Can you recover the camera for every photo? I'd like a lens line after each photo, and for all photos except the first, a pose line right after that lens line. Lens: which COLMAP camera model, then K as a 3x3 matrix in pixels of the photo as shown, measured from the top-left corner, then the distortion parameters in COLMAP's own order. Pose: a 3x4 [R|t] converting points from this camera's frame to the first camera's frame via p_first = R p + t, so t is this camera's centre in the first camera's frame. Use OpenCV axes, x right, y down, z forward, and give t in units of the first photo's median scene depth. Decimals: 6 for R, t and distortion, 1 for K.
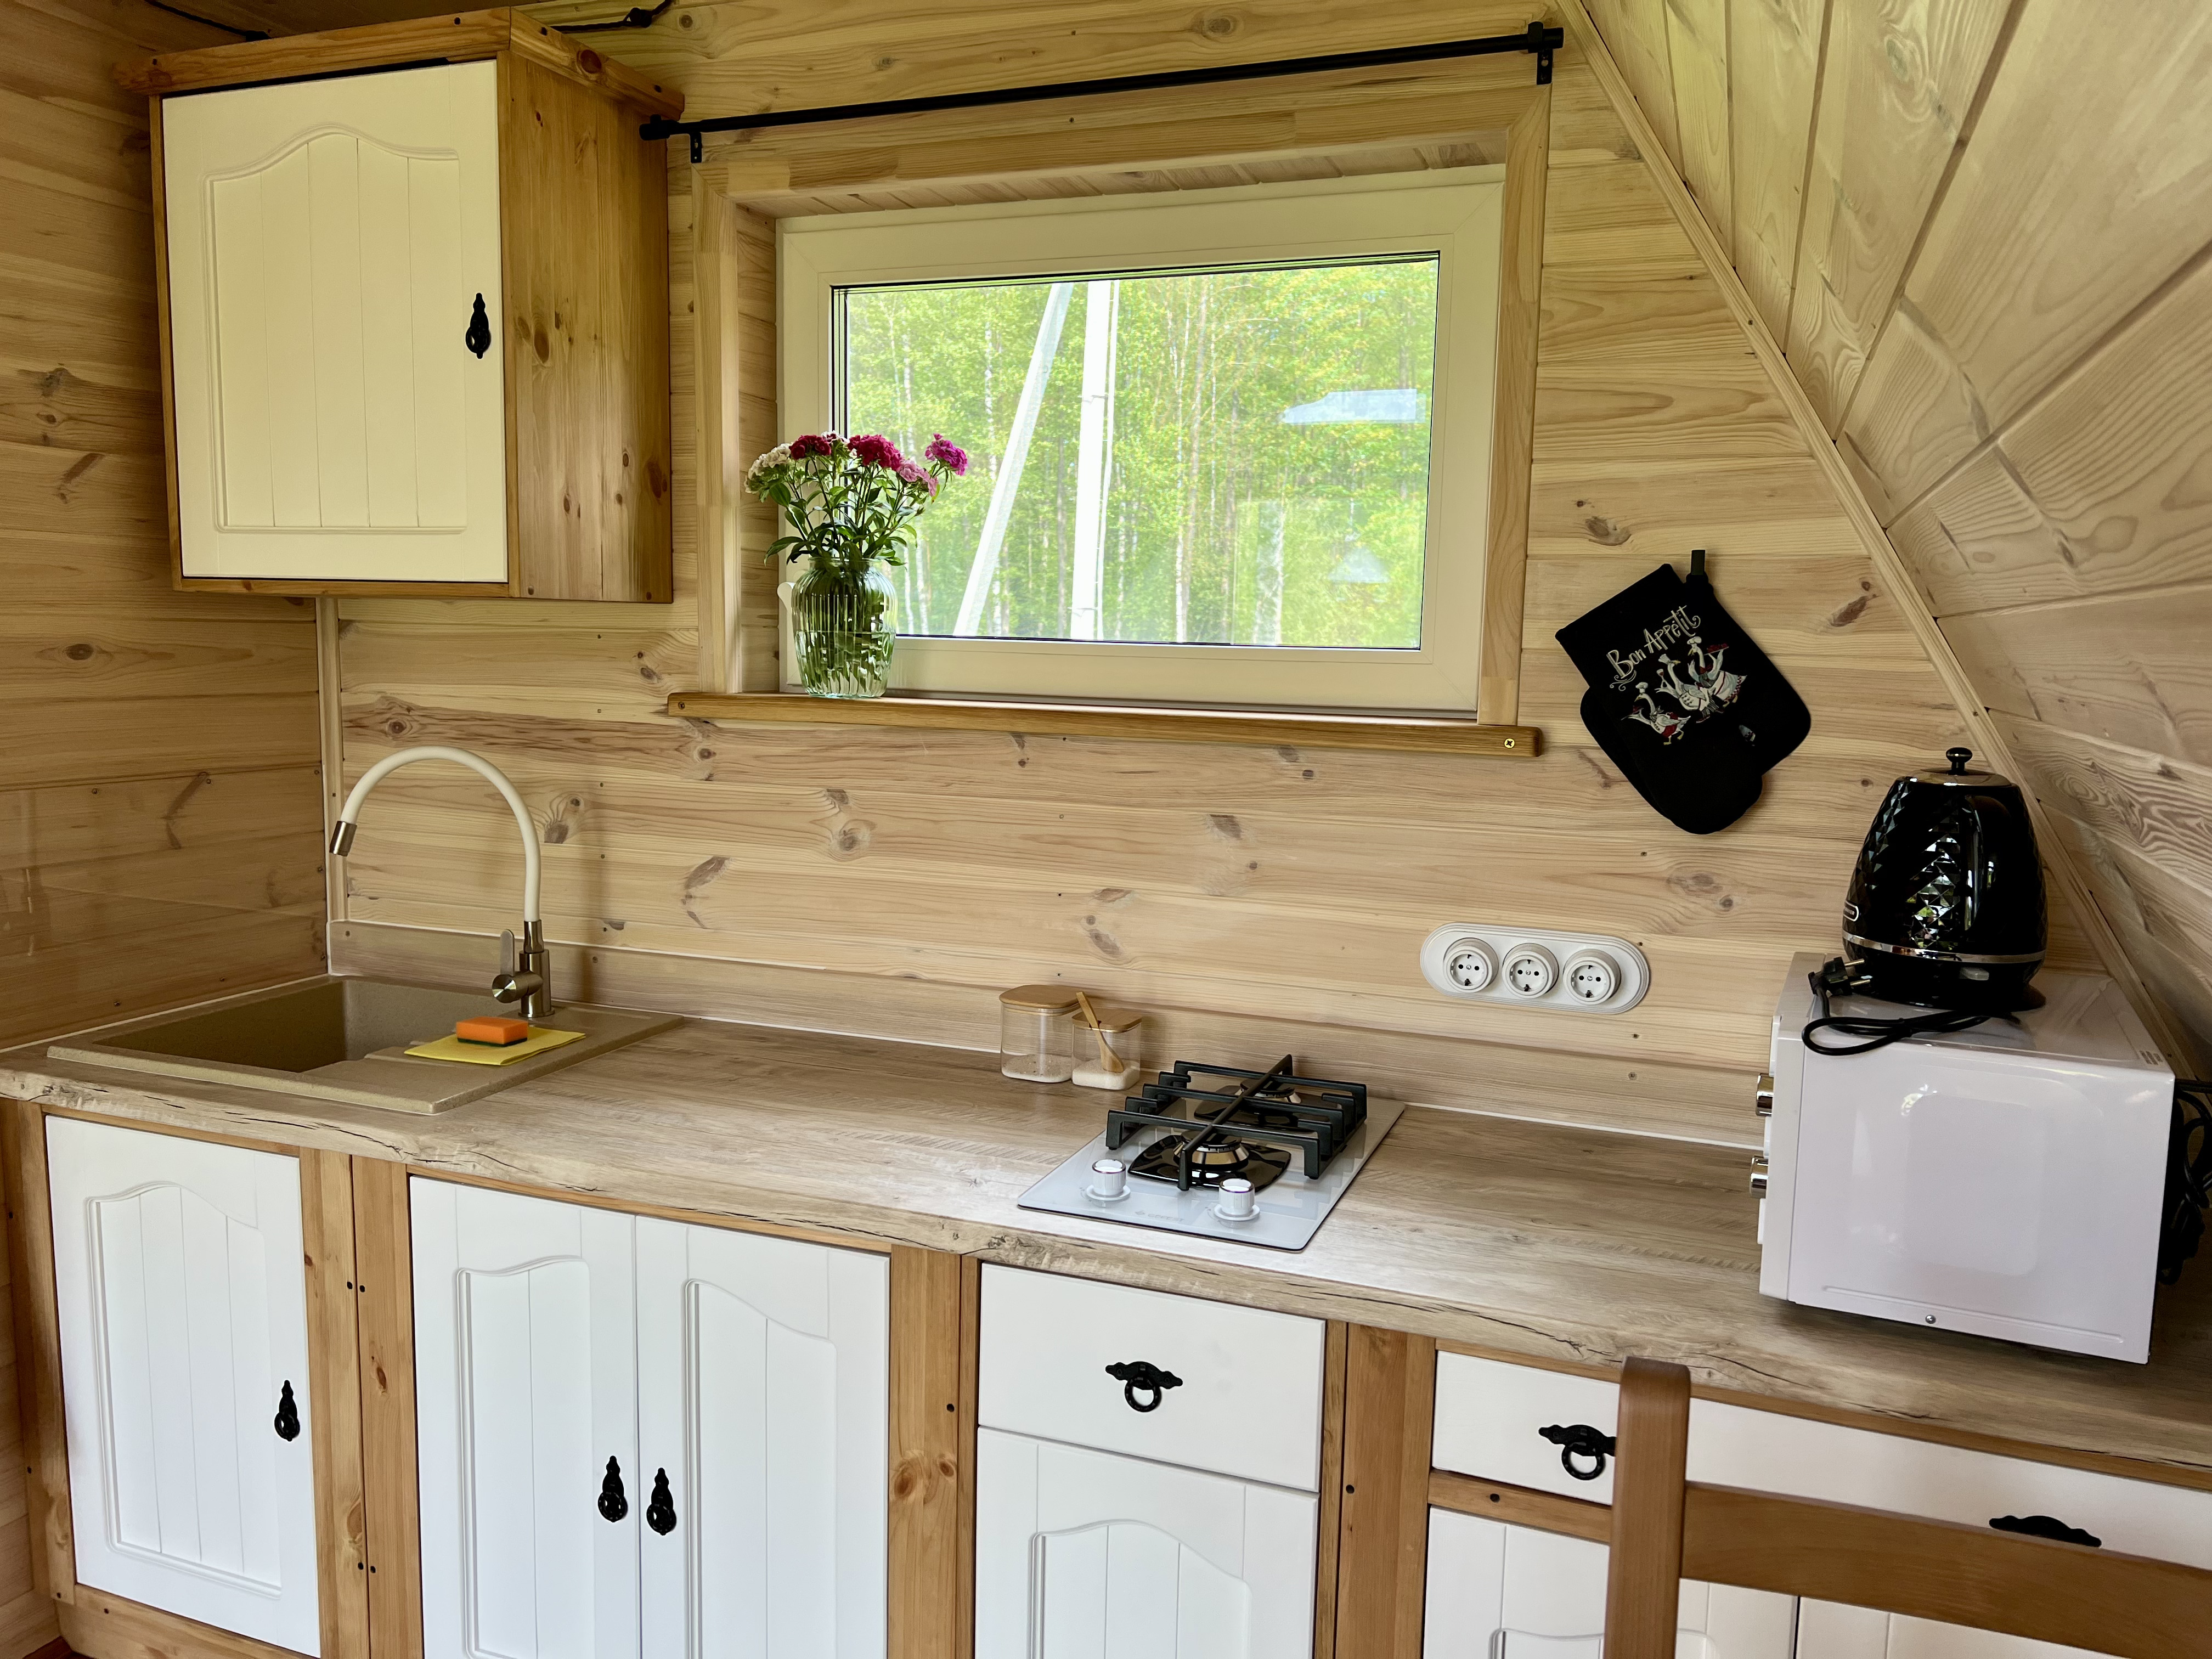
lens RADIAL K [[1627.2, 0, 1109.5], [0, 1627.2, 856.7], [0, 0, 1]] dist [0.060425, -0.053256]
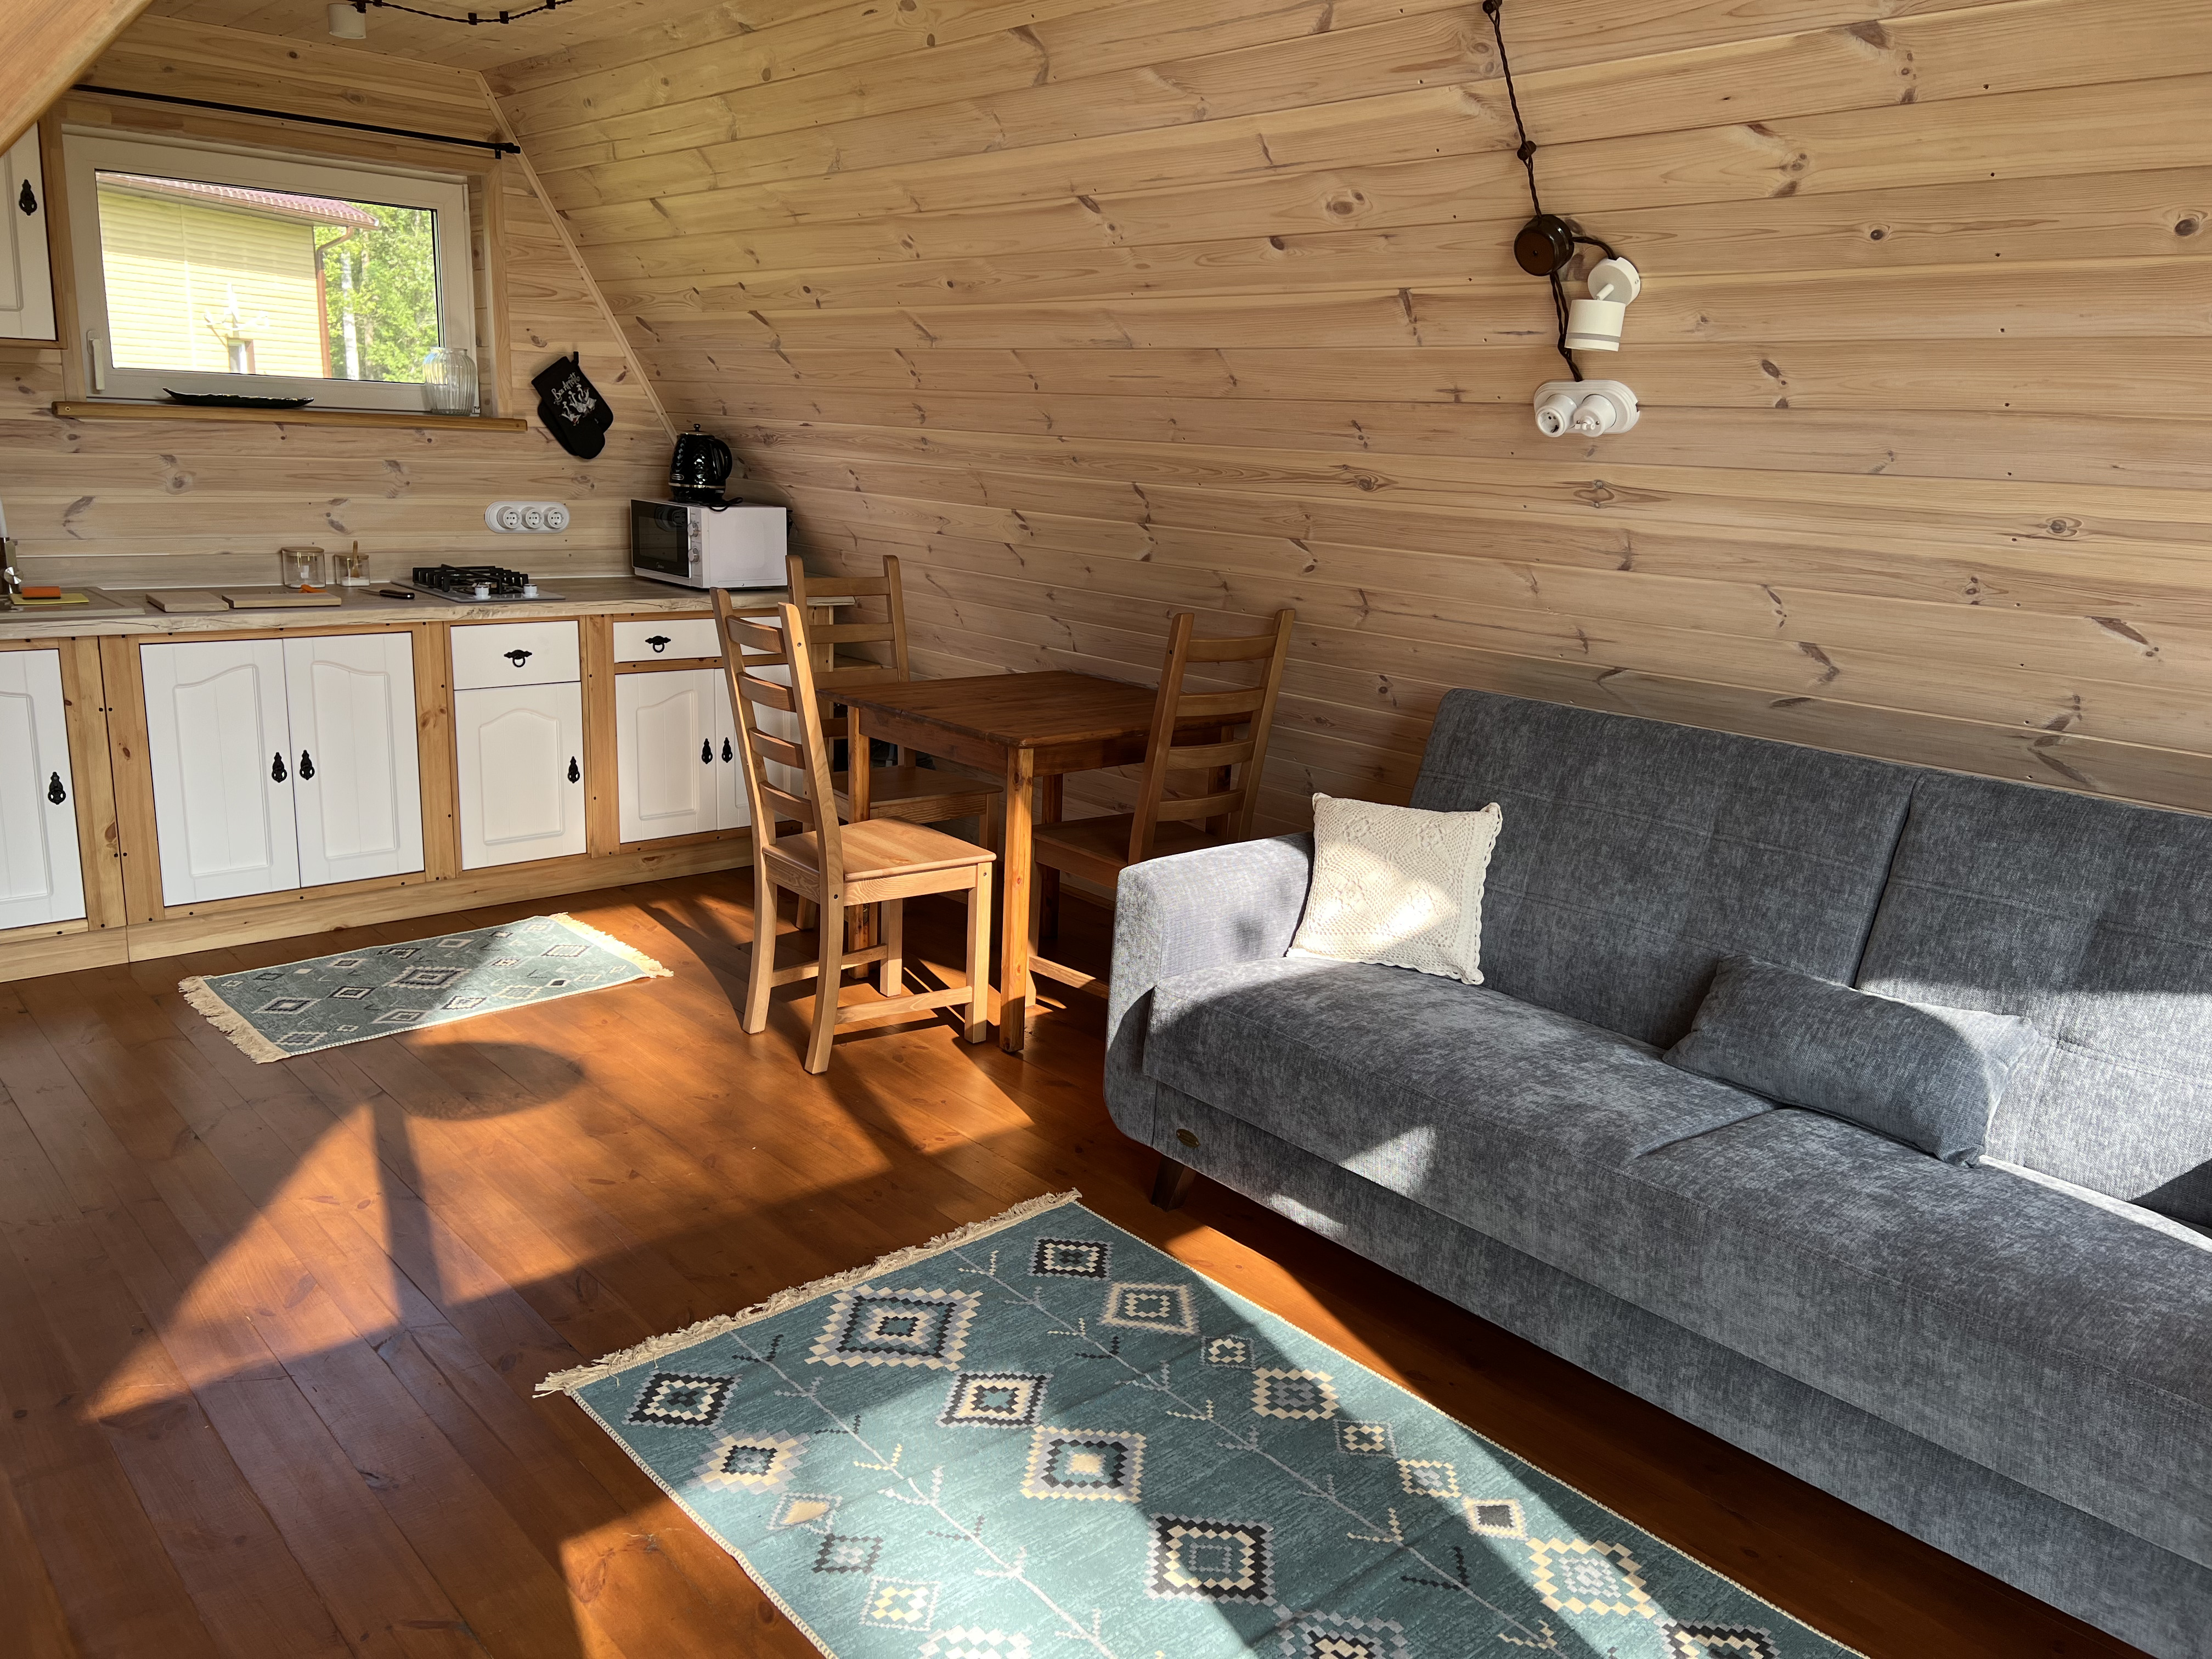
lens RADIAL K [[1677.3, 0, 1106.0], [0, 1677.3, 829.5], [0, 0, 1]] dist [0.055106, -0.061141]
pose [[0.465572, -0.213948, 0.858760, -1.722185], [0.083878, 0.976639, 0.197842, 0.100580], [-0.881026, -0.020078, 0.472642, -1.059667]]
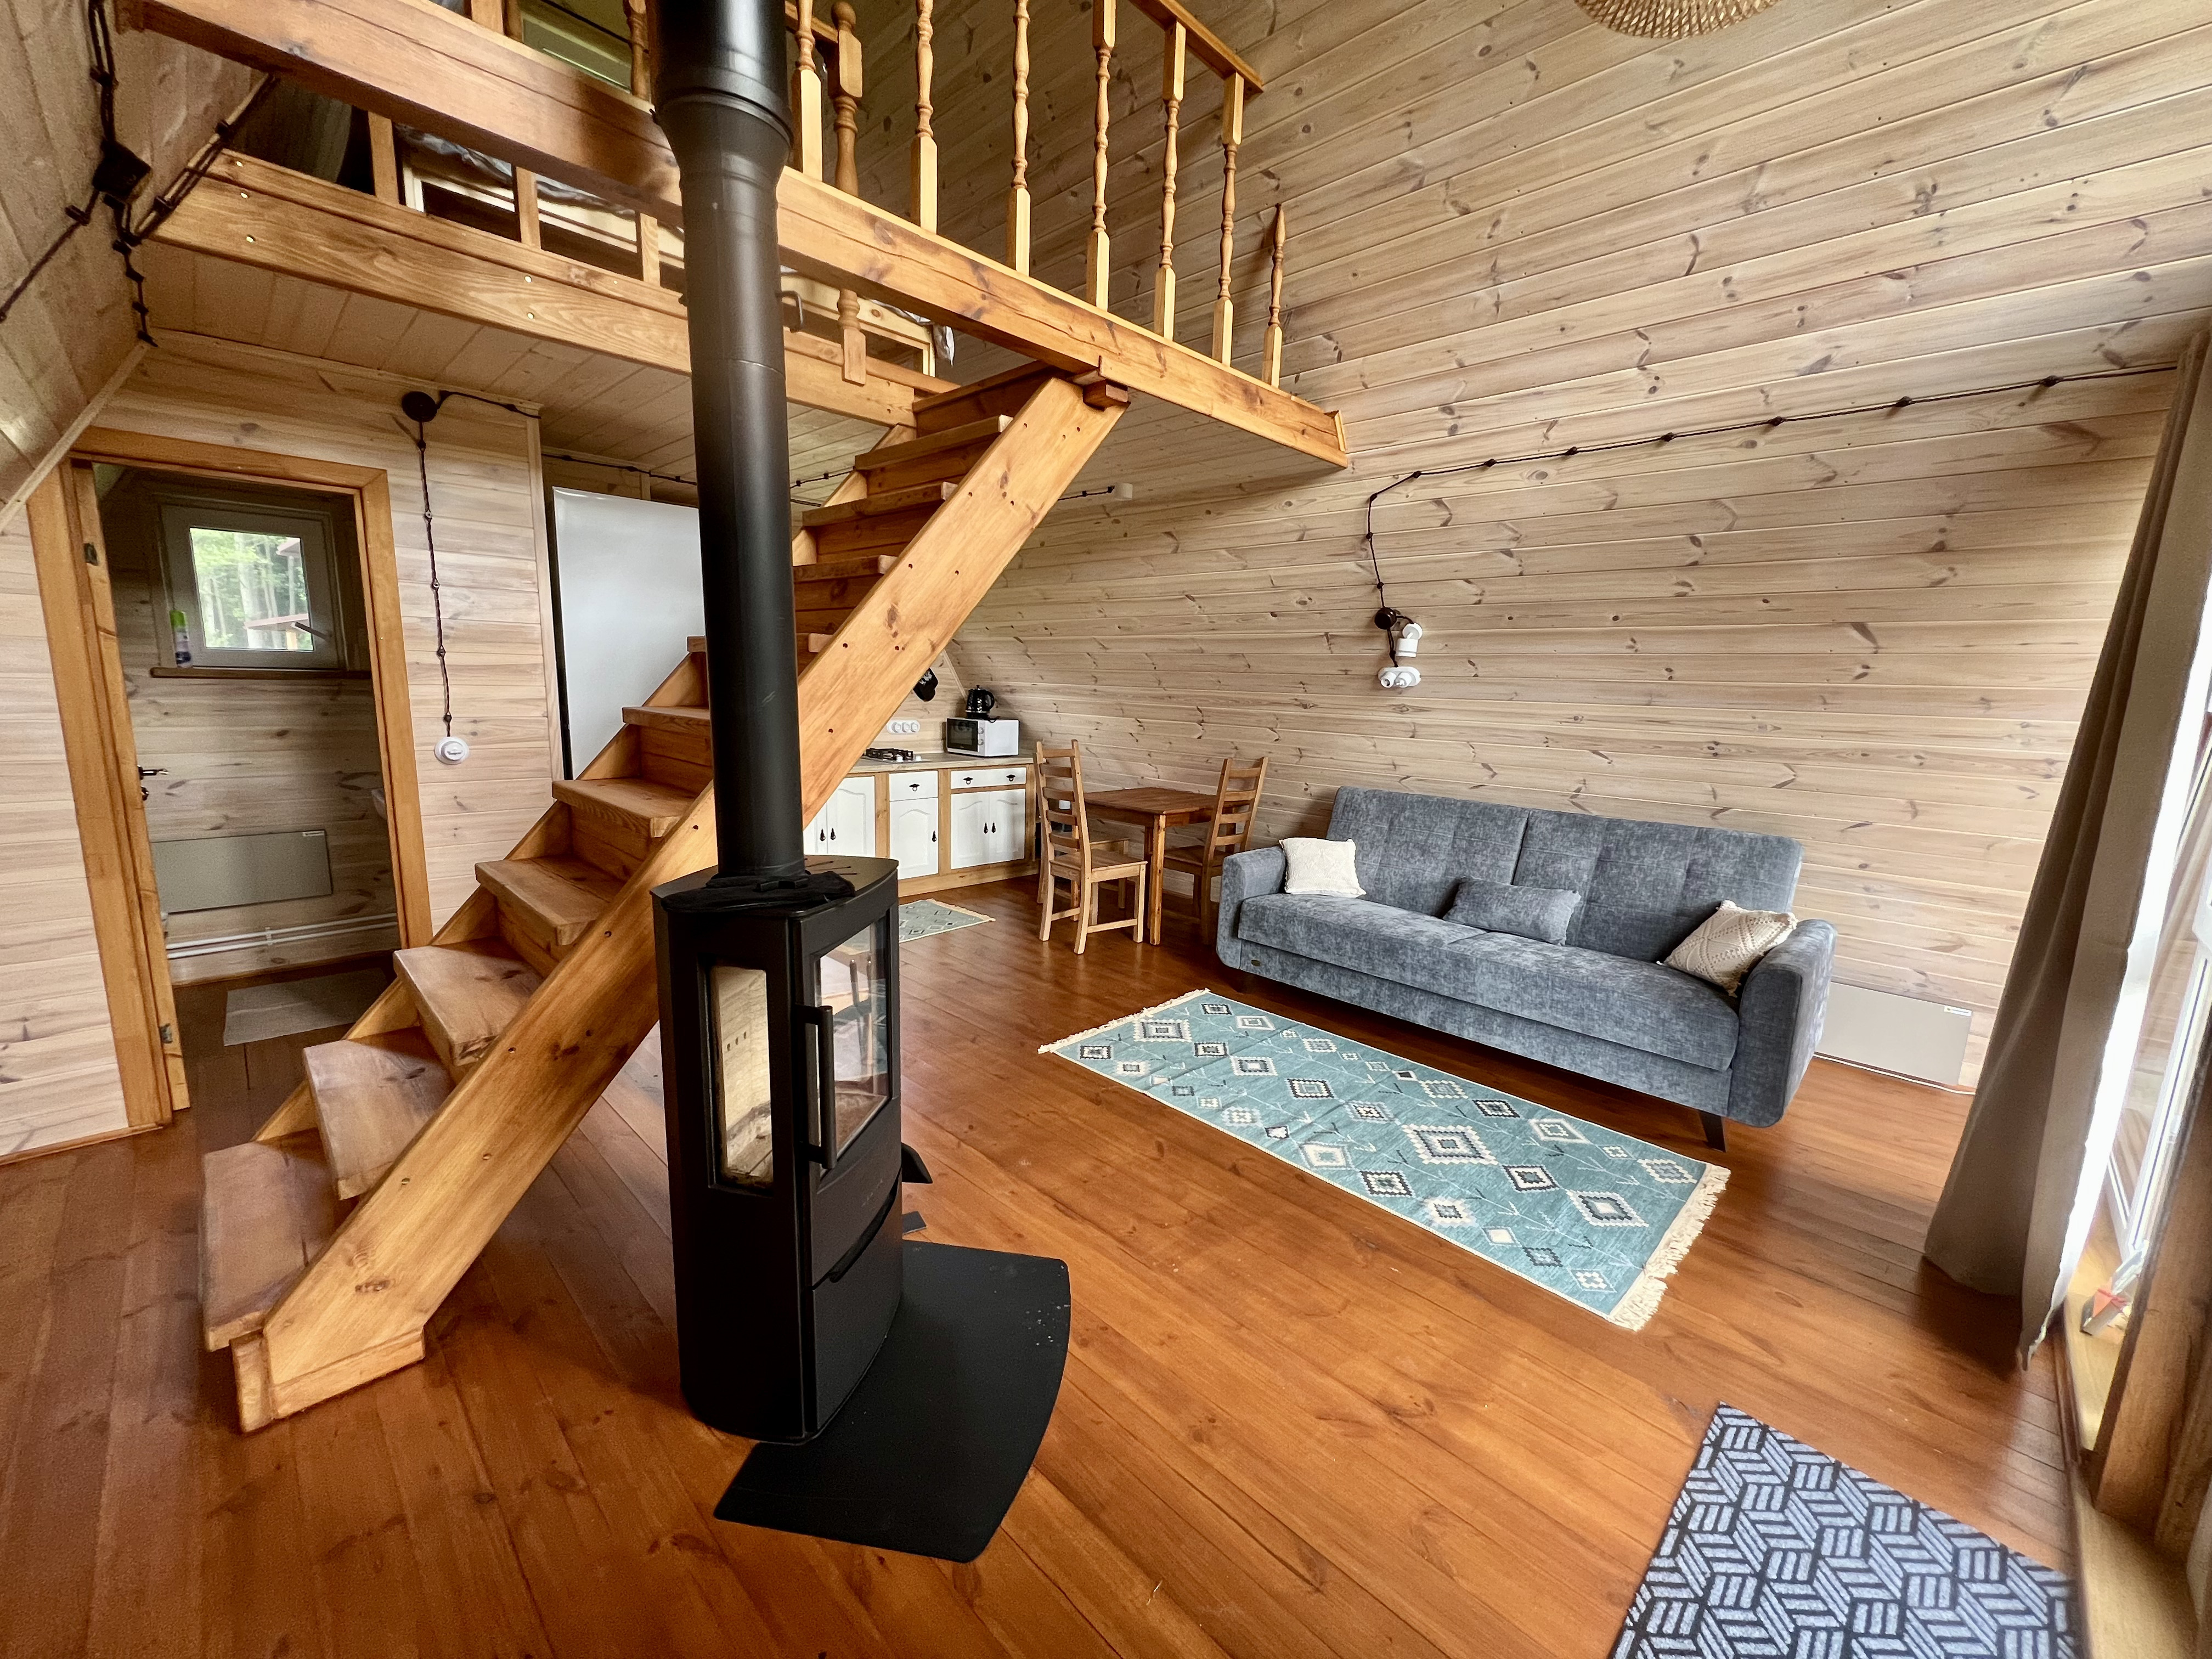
lens RADIAL K [[884.3, 0, 1121.0], [0, 884.3, 831.6], [0, 0, 1]] dist [-0.001162, 0.000178]
pose [[0.400731, -0.166824, 0.900880, -2.346031], [0.096445, 0.985501, 0.139593, 0.073008], [-0.911105, 0.030946, 0.411010, -0.968584]]
